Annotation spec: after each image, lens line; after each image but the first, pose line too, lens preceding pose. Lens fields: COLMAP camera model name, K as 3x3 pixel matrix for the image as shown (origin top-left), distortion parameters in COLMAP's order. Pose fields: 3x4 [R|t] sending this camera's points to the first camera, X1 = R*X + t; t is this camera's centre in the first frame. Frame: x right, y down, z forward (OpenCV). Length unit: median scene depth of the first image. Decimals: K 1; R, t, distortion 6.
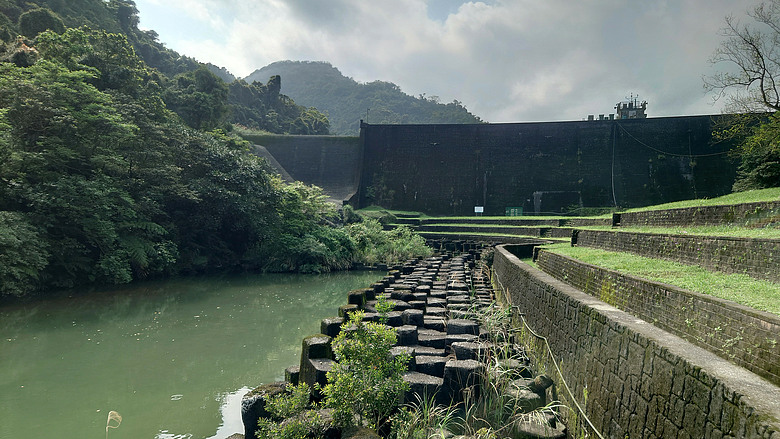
lens RADIAL K [[552.8, 0, 390.5], [0, 552.8, 219.4], [0, 0, 1]] dist [0.051908, -0.003089]
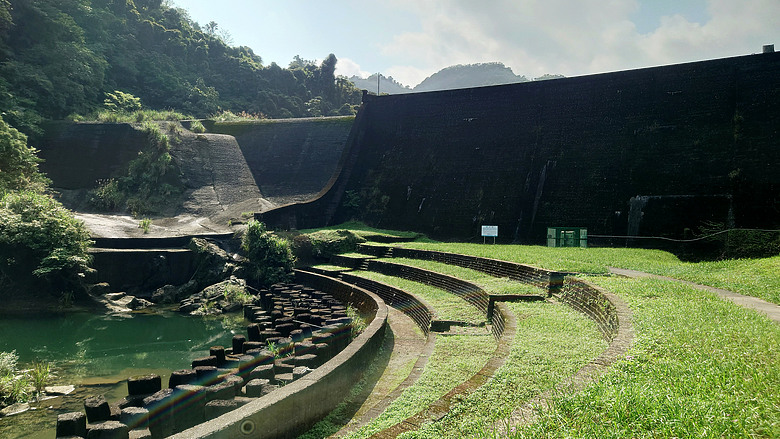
lens RADIAL K [[552.8, 0, 389.0], [0, 552.8, 218.1], [0, 0, 1]] dist [0.051908, -0.003089]
pose [[0.942021, 0.005454, -0.335511, 0.215531], [-0.011627, 0.999798, -0.016391, -0.017594], [0.335354, 0.019342, 0.941894, 0.418737]]
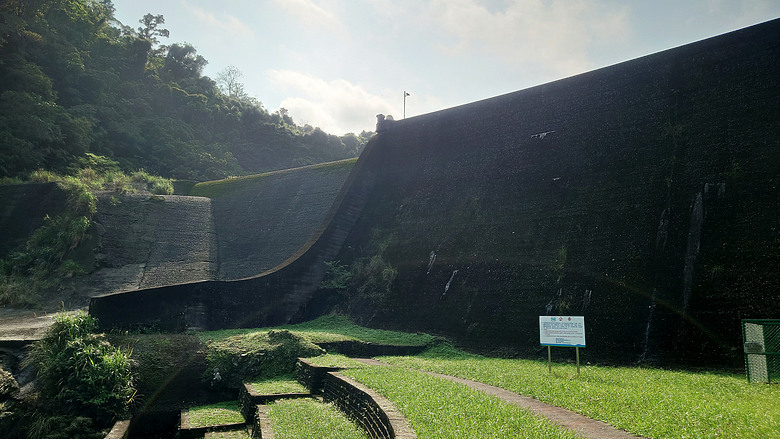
lens RADIAL K [[552.8, 0, 390.5], [0, 552.8, 219.1], [0, 0, 1]] dist [0.051908, -0.003089]
pose [[0.854390, -0.093306, -0.511187, 0.184389], [-0.011194, 0.980213, -0.197627, -0.014297], [0.519512, 0.174573, 0.836440, 0.706910]]
